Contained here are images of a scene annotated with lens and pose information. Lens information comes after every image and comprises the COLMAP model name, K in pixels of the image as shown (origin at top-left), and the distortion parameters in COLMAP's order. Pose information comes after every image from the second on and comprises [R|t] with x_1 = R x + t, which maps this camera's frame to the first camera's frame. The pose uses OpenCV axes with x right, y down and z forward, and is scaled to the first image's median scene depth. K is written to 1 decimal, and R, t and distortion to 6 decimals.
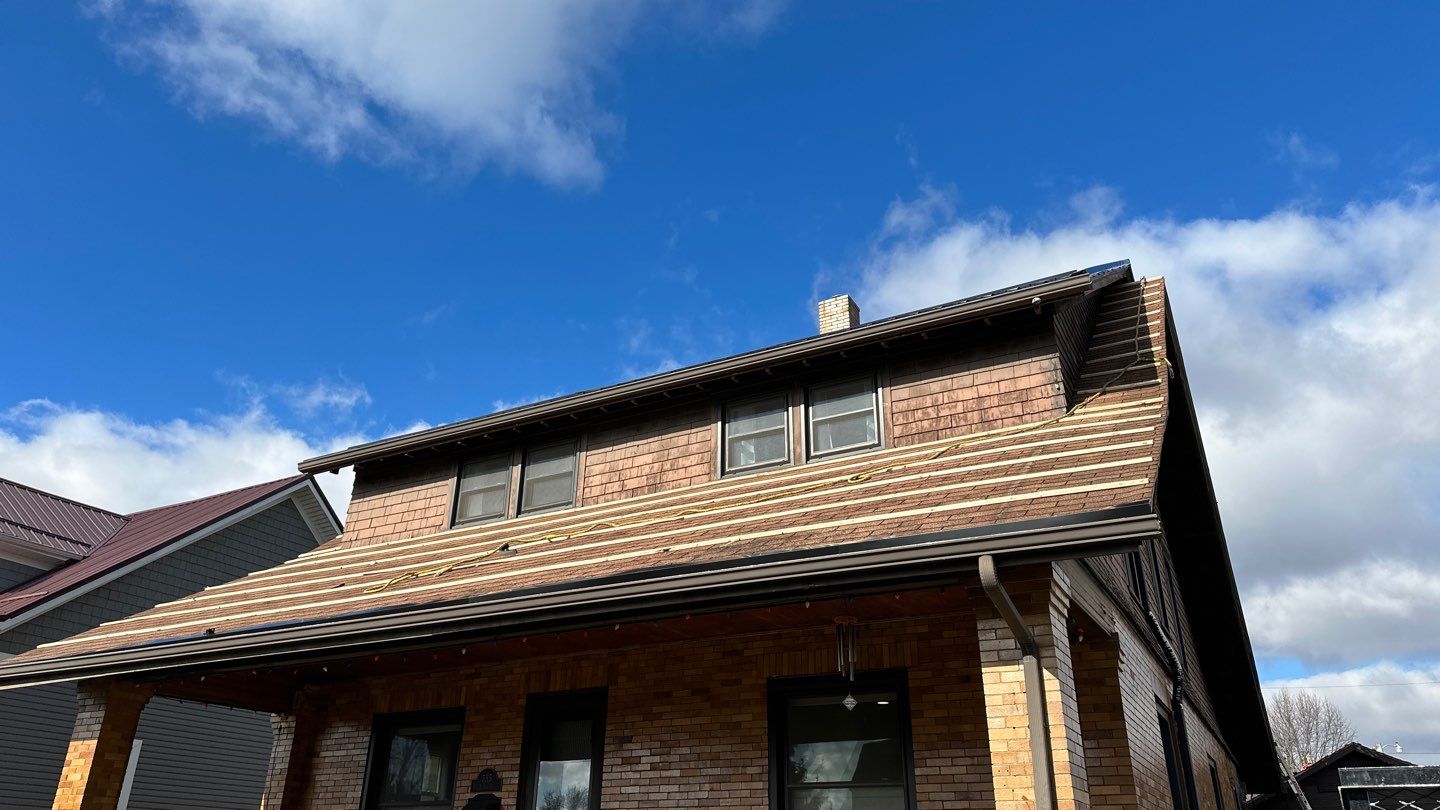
lens RADIAL K [[1012.8, 0, 722.3], [0, 1012.8, 384.2], [0, 0, 1]] dist [0.123107, -0.165679]
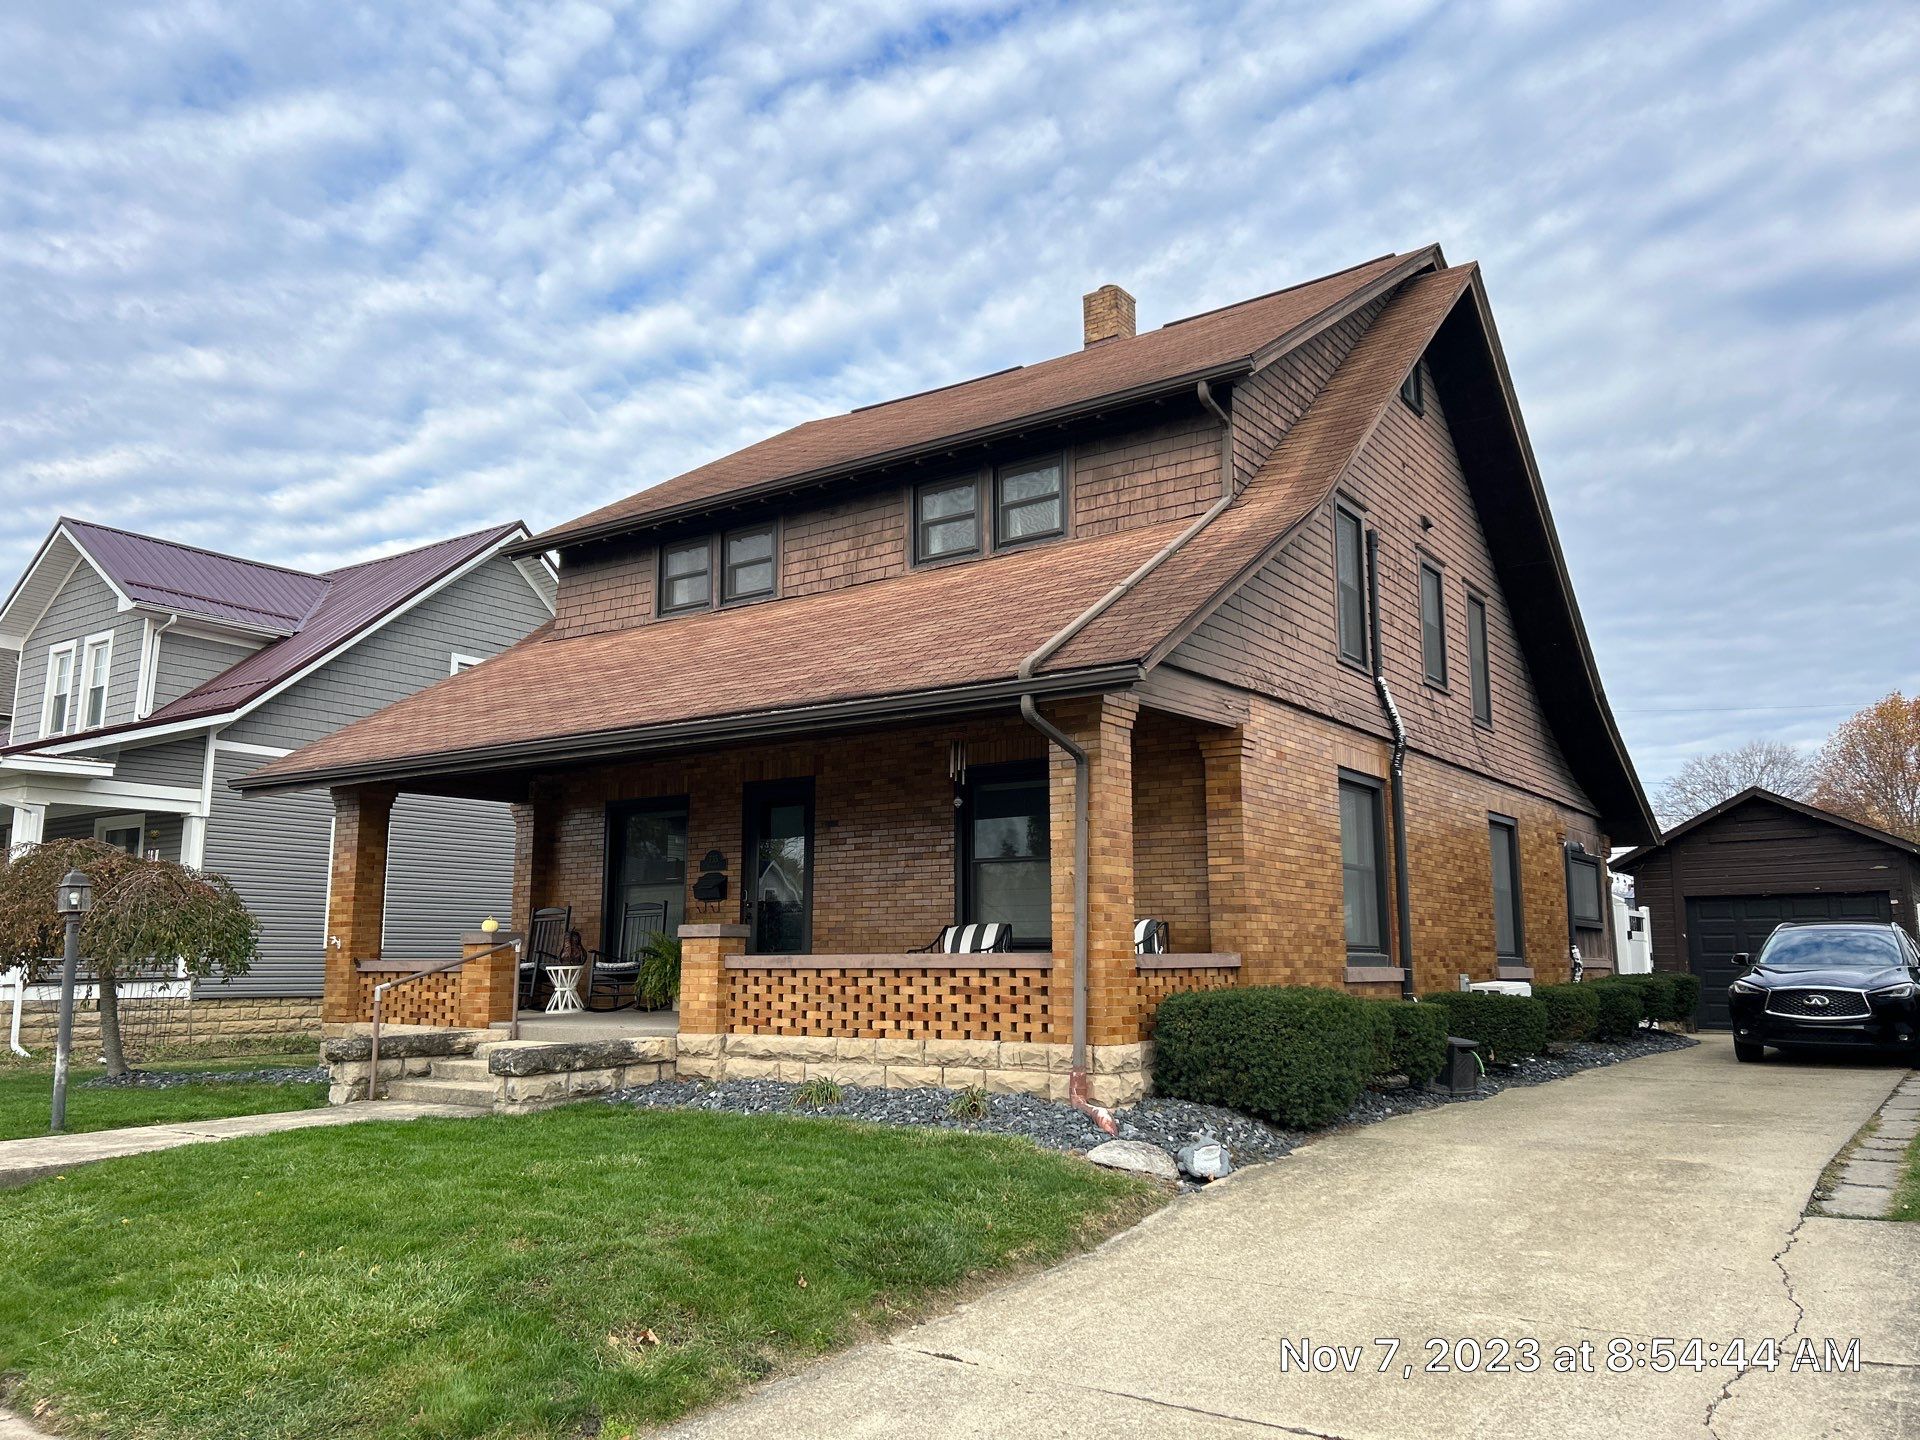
lens RADIAL K [[1507.1, 0, 949.0], [0, 1507.1, 726.8], [0, 0, 1]] dist [0.127261, -0.205520]
pose [[0.990830, -0.033499, -0.130892, 0.231429], [0.070235, 0.955300, 0.287174, -0.185829], [0.115421, -0.293734, 0.948893, -0.429446]]
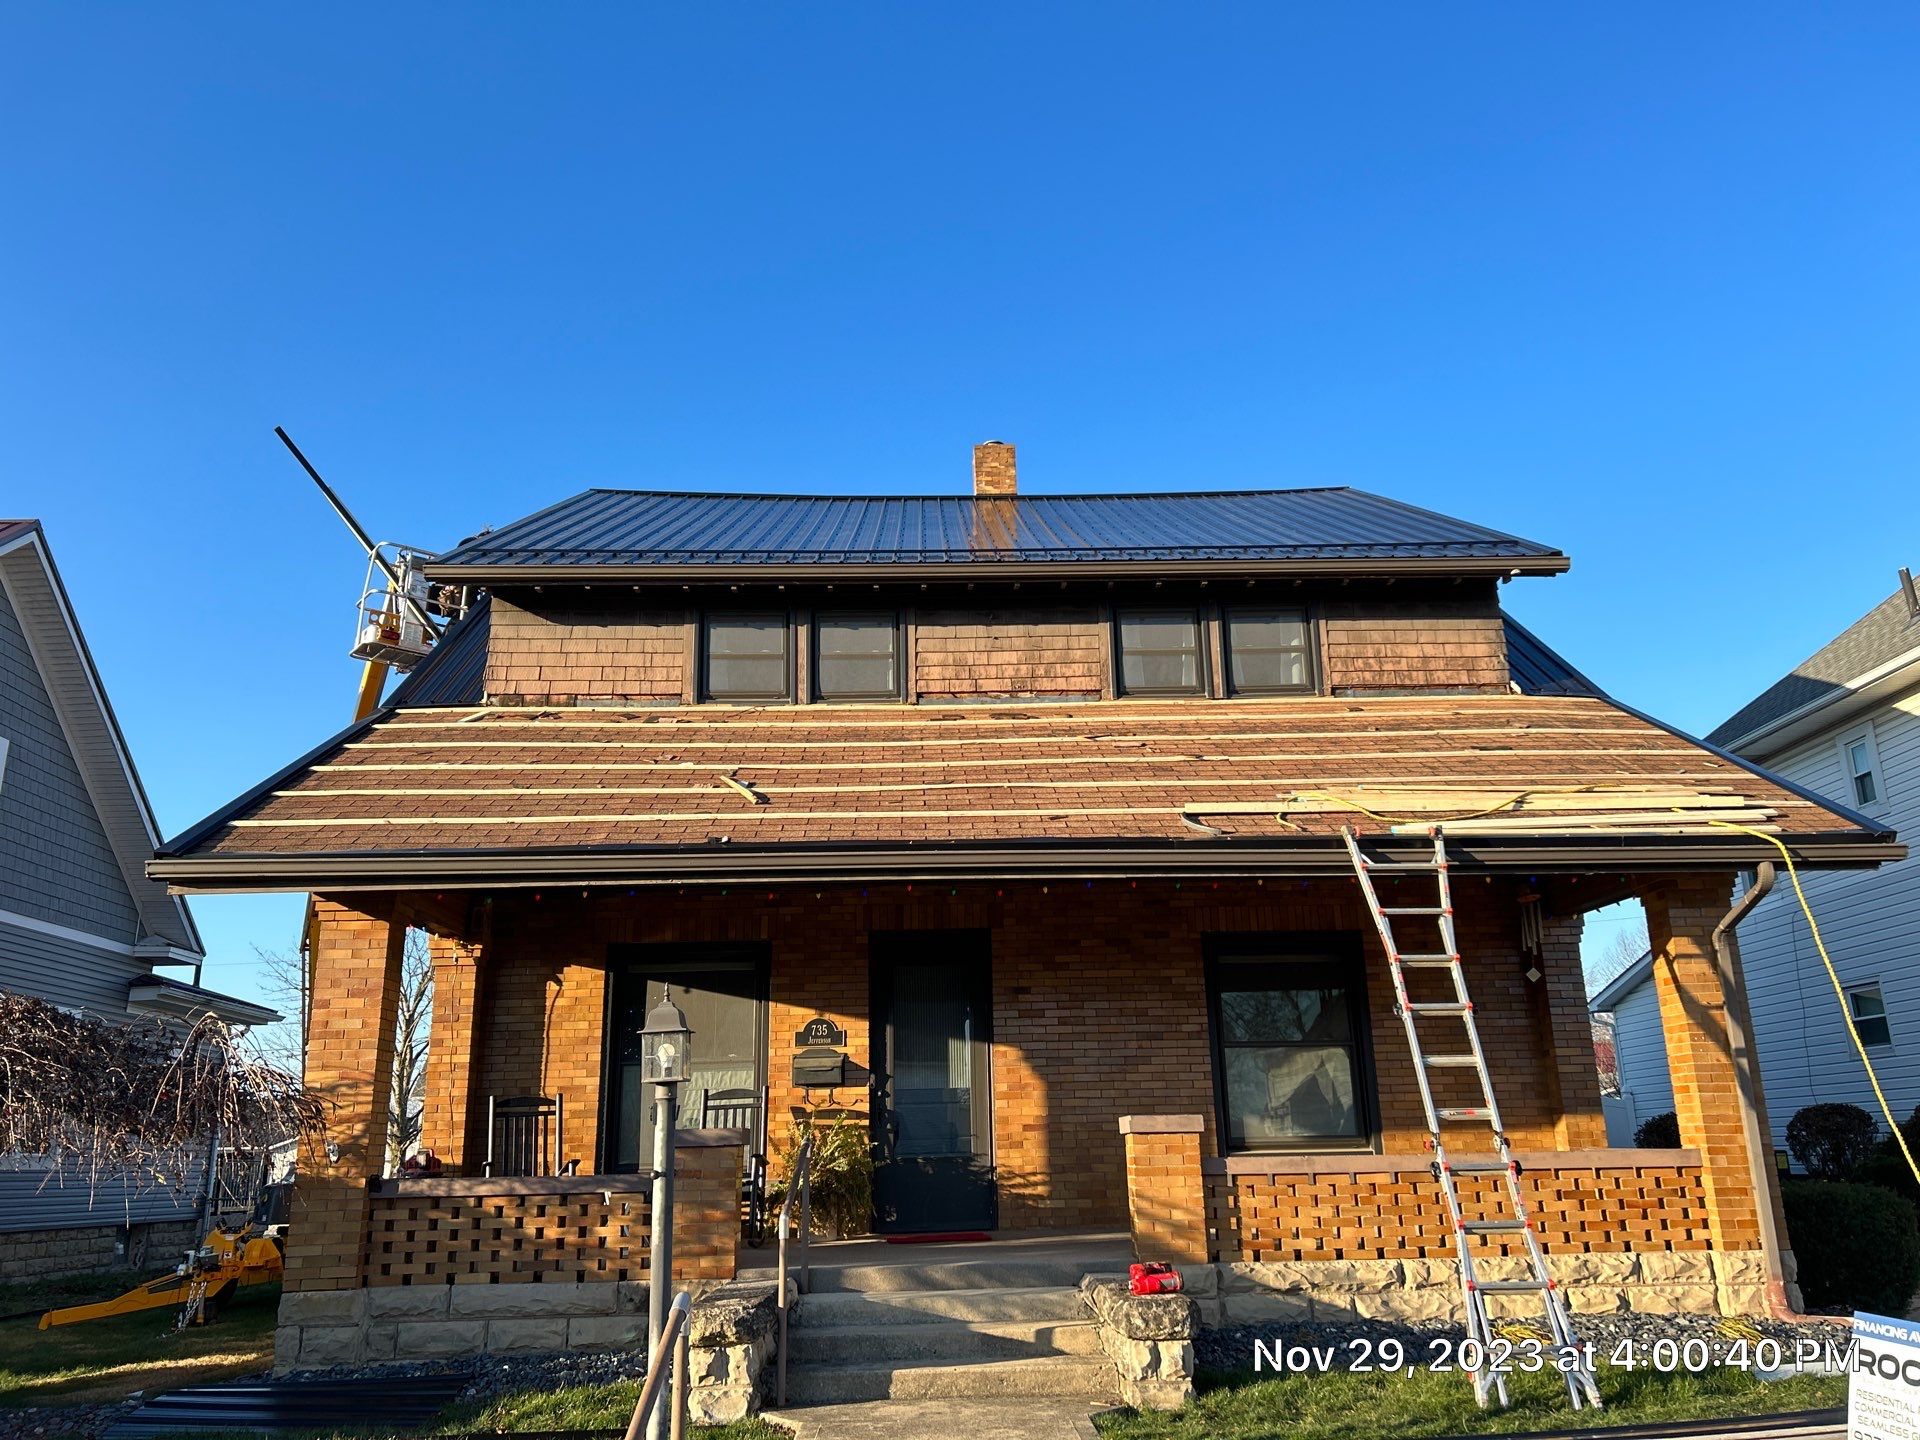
lens RADIAL K [[1507.1, 0, 949.0], [0, 1507.1, 726.8], [0, 0, 1]] dist [0.127261, -0.205520]
pose [[0.855596, 0.113348, 0.505082, -0.808427], [-0.196110, 0.973976, 0.113632, 0.001987], [-0.479058, -0.196275, 0.855558, -0.003931]]
